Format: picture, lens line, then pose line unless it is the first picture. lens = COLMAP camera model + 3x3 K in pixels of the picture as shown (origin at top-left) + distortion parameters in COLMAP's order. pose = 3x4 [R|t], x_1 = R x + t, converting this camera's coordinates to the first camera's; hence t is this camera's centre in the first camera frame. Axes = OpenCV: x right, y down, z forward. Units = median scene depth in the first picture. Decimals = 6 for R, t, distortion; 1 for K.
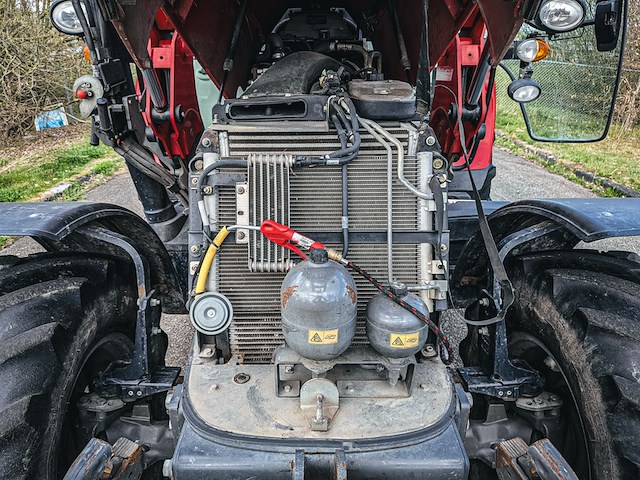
lens RADIAL K [[452.0, 0, 320.0], [0, 452.0, 240.0], [0, 0, 1]] dist [0.055660, -0.085929]
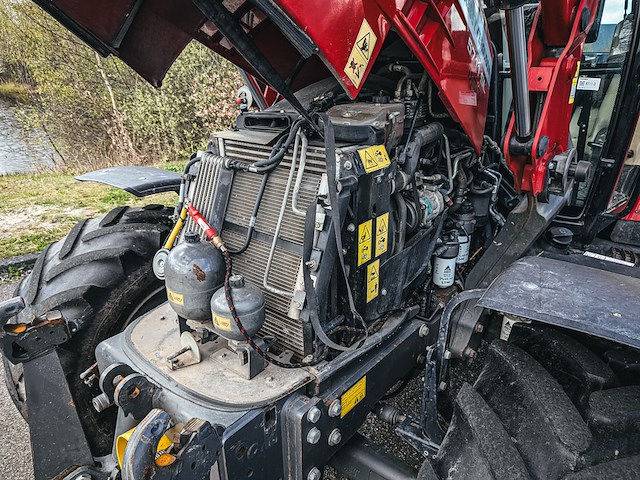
lens RADIAL K [[452.0, 0, 320.0], [0, 452.0, 240.0], [0, 0, 1]] dist [0.055660, -0.085929]
pose [[0.777603, 0.231683, -0.584514, 0.876725], [-0.237979, 0.968925, 0.067458, -0.111069], [0.581979, 0.086646, 0.808574, 0.144460]]
